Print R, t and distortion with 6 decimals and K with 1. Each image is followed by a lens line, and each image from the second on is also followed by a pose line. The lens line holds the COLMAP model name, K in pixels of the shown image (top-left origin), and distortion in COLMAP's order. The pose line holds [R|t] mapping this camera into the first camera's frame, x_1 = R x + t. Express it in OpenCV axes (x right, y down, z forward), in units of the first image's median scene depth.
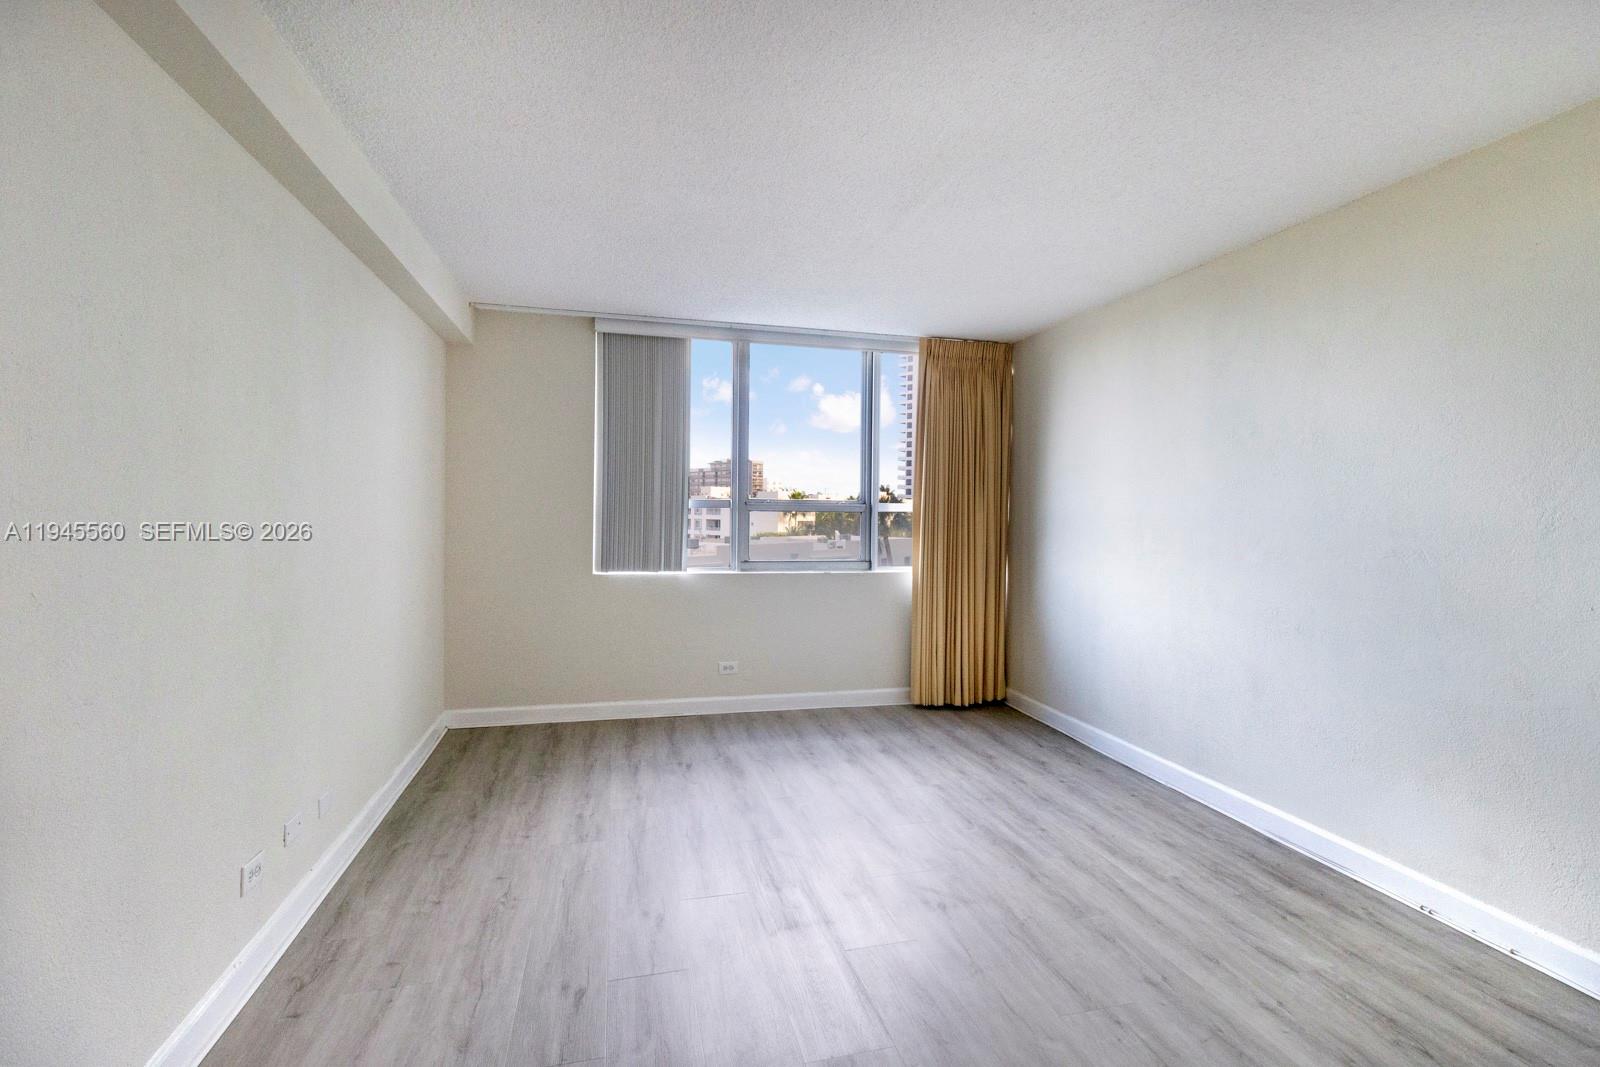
lens RADIAL K [[737.7, 0, 805.6], [0, 737.7, 527.2], [0, 0, 1]] dist [0.004282, -0.000568]
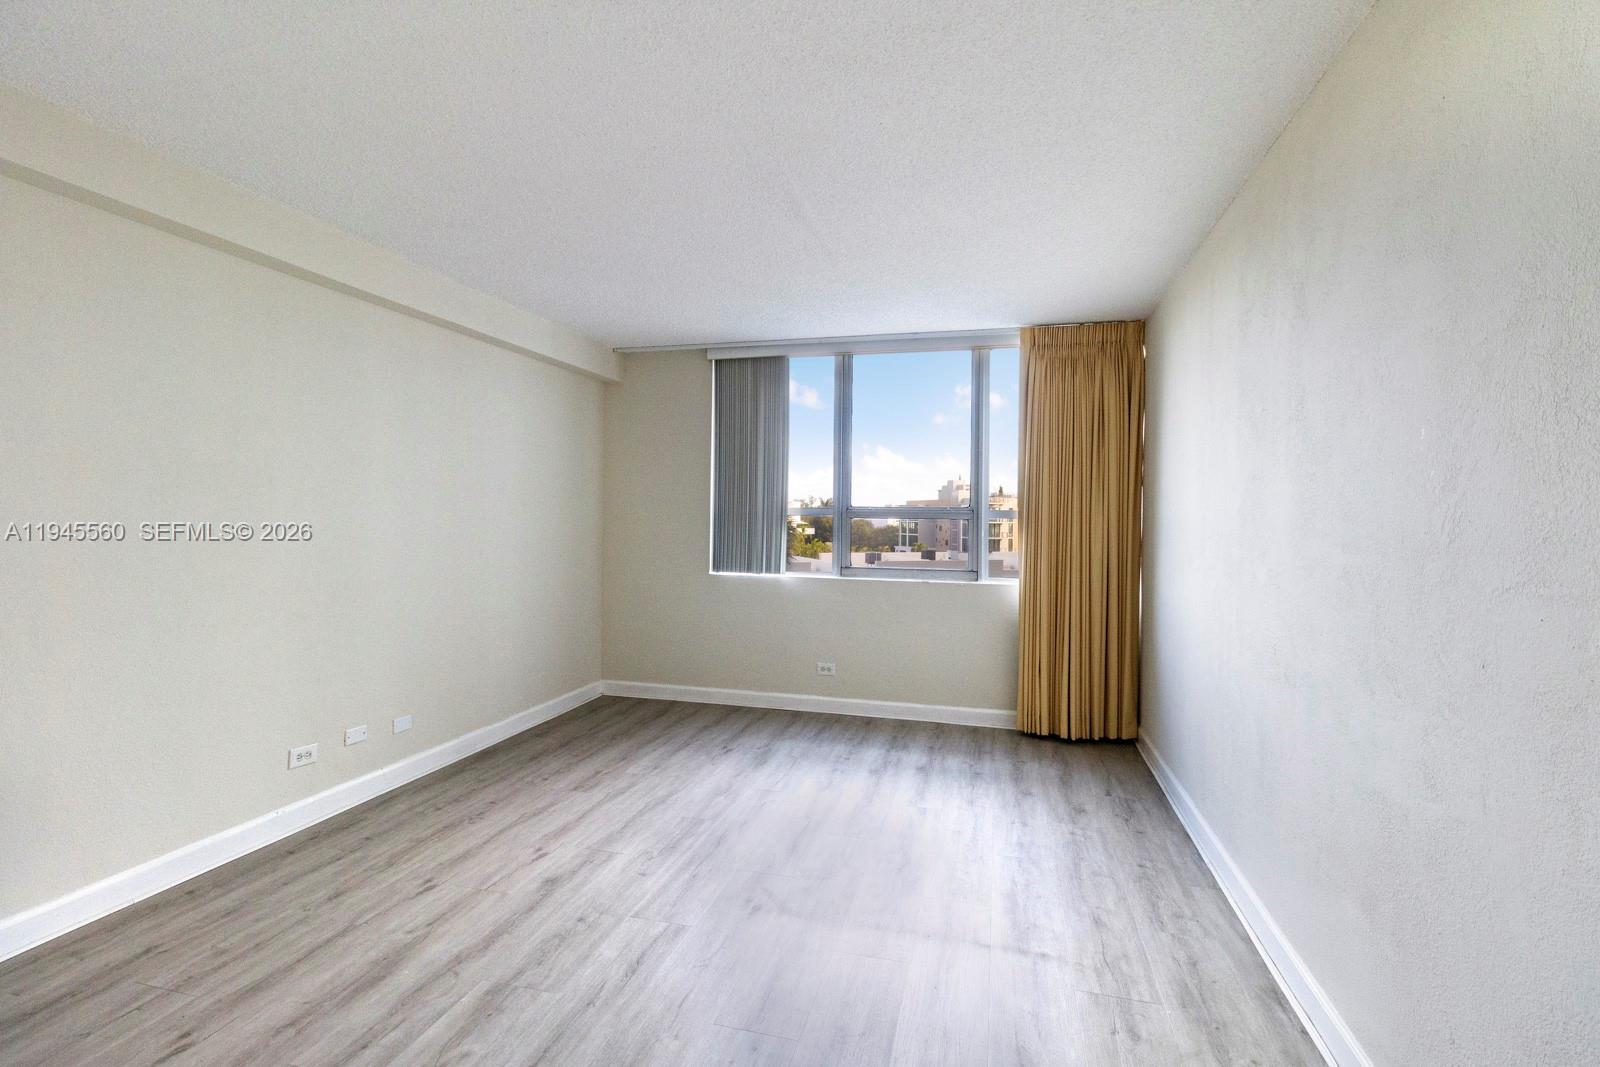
lens RADIAL K [[737.7, 0, 798.6], [0, 737.7, 528.4], [0, 0, 1]] dist [0.004282, -0.000568]
pose [[0.873178, 0.005230, -0.487374, 0.382888], [-0.011405, 0.999888, -0.009704, 0.003222], [0.487268, 0.014032, 0.873140, 0.075884]]
